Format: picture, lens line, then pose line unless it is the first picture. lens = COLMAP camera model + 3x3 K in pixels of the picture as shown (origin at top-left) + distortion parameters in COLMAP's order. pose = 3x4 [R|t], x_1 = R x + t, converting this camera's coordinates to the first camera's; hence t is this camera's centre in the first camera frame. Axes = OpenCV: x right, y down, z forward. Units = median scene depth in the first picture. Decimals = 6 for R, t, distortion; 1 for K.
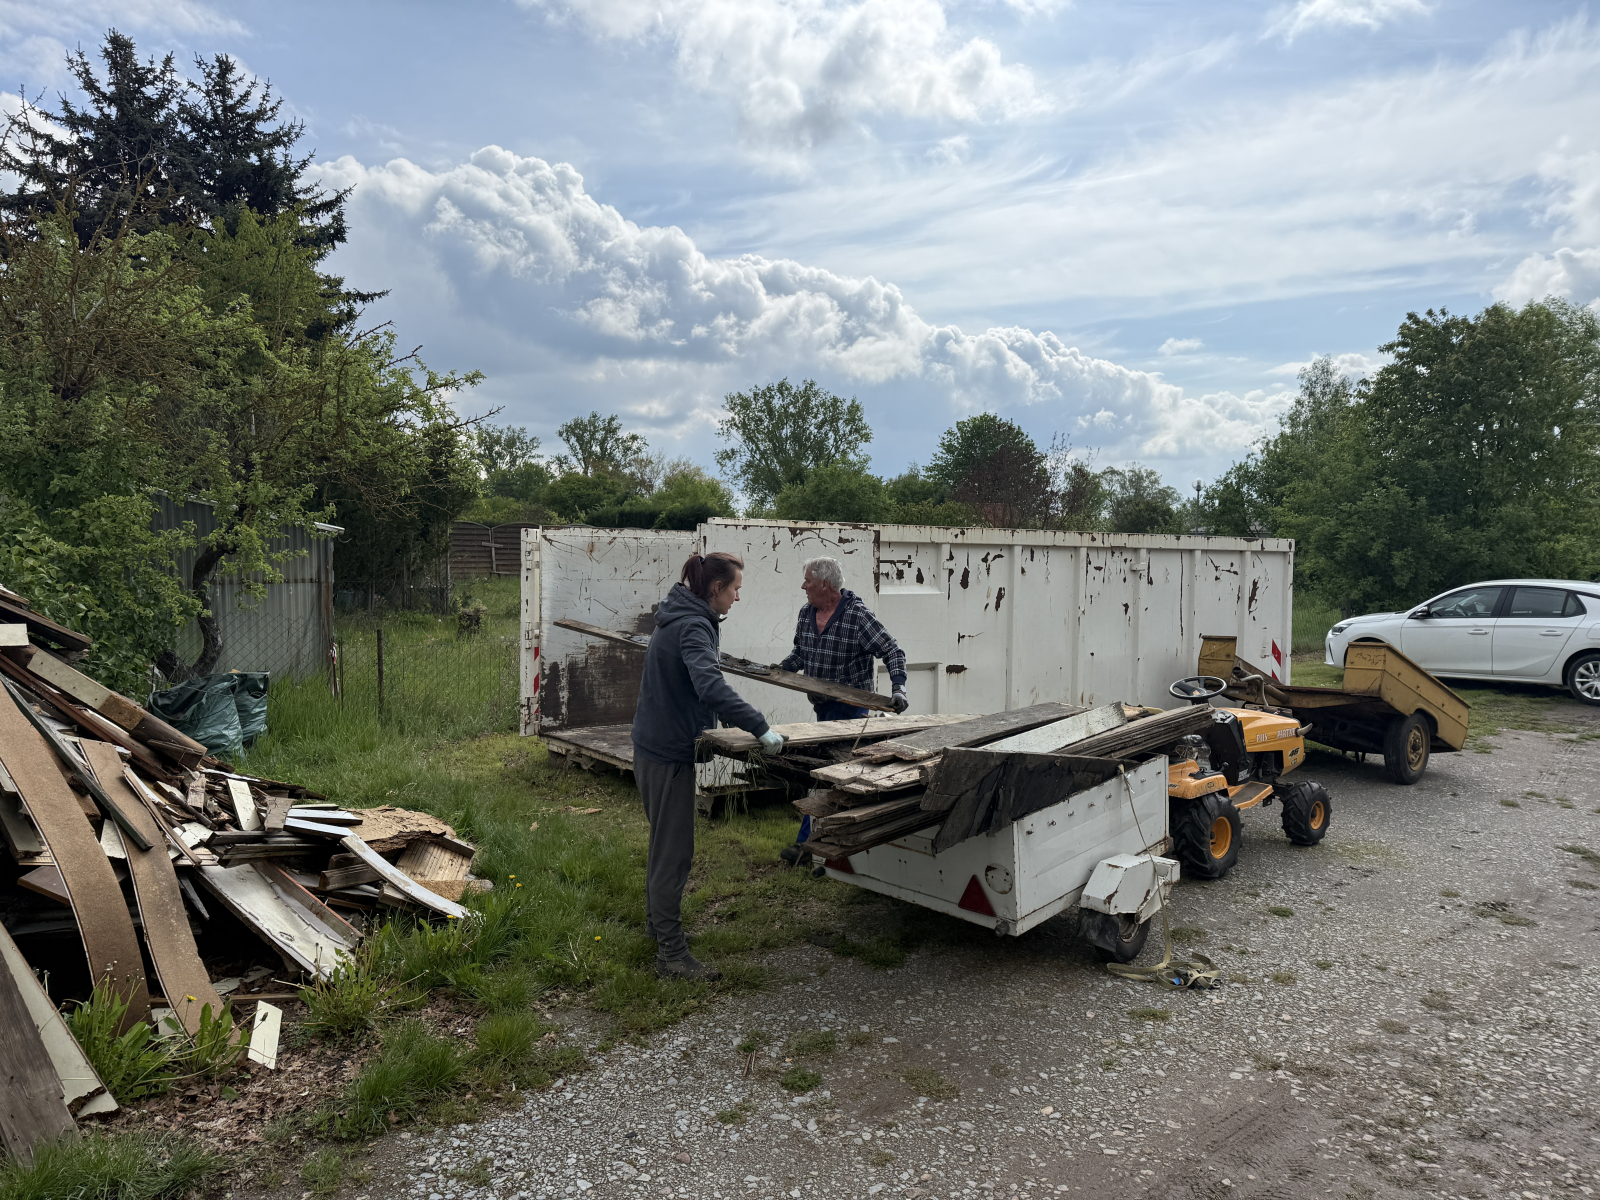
lens RADIAL K [[1186.6, 0, 800.0], [0, 1186.6, 600.0], [0, 0, 1]] dist [0.080125, -0.122909]
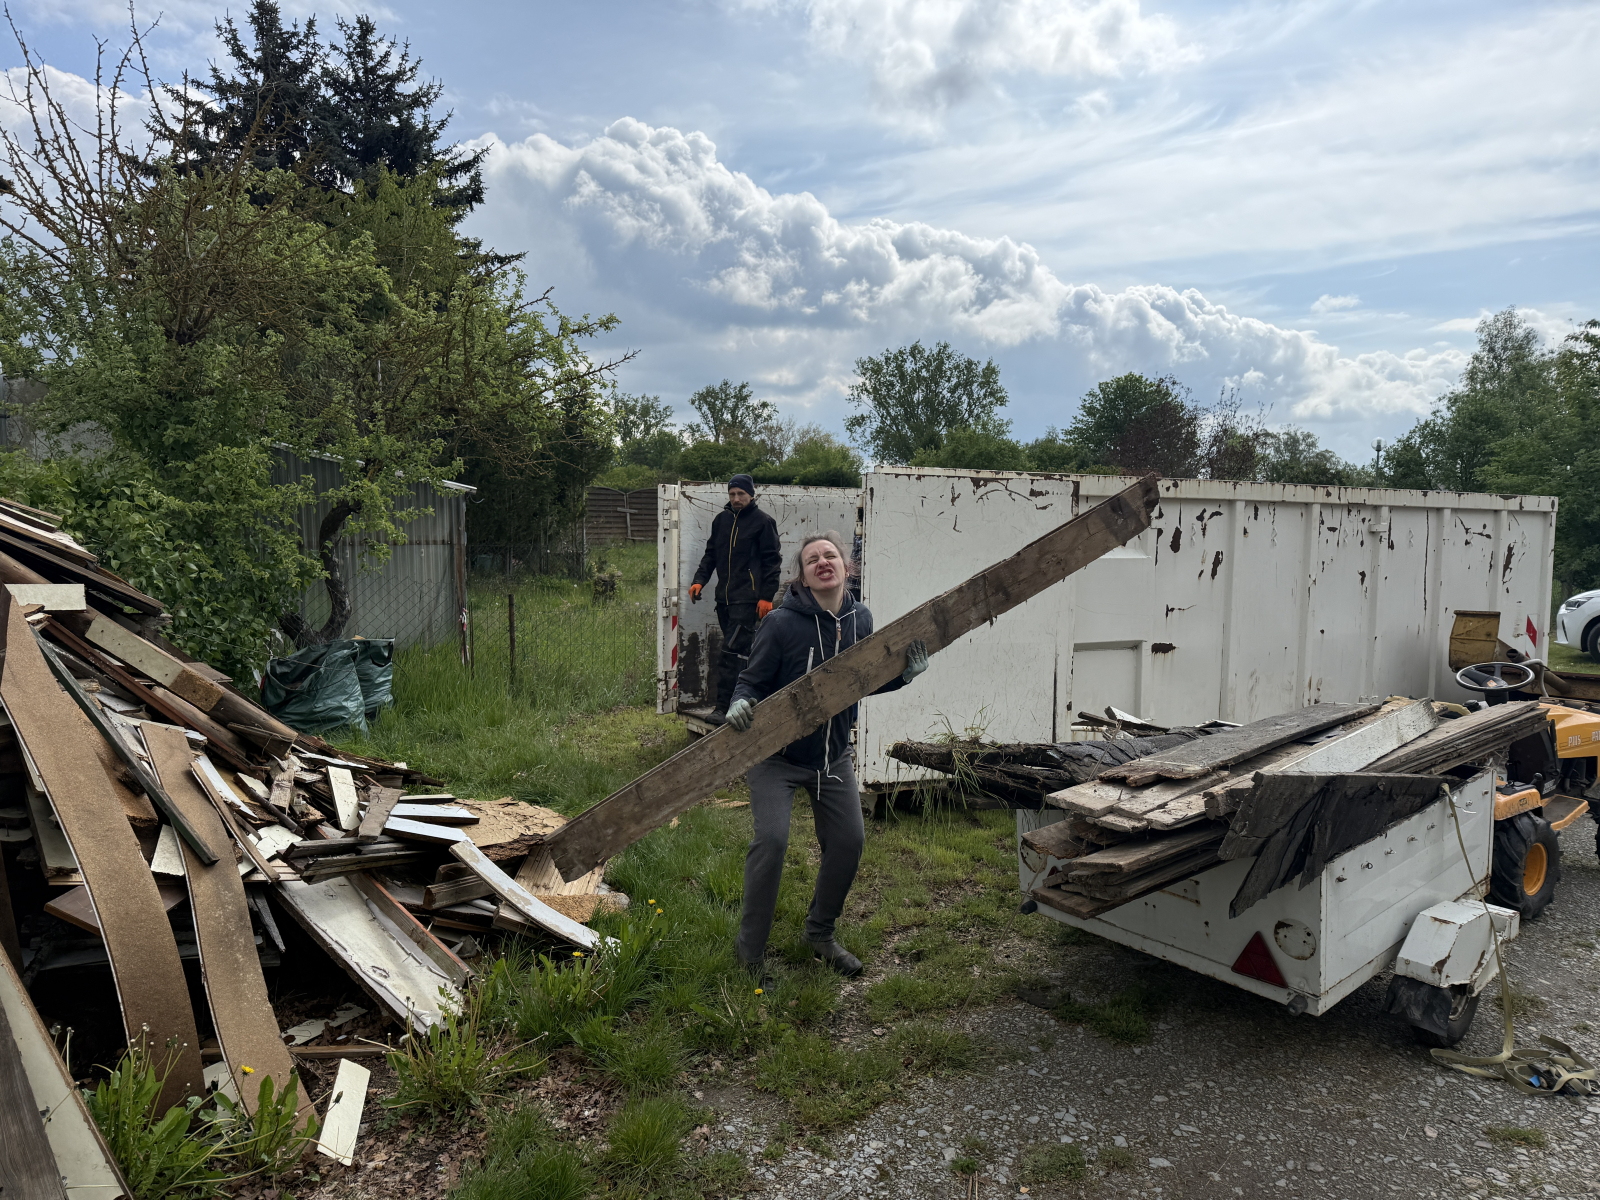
lens RADIAL K [[1186.6, 0, 800.0], [0, 1186.6, 600.0], [0, 0, 1]] dist [0.080125, -0.122909]
pose [[0.994198, 0.009564, -0.107143, -0.028575], [-0.006655, 0.999600, 0.027472, 0.002245], [0.107363, -0.026599, 0.993864, 0.108338]]
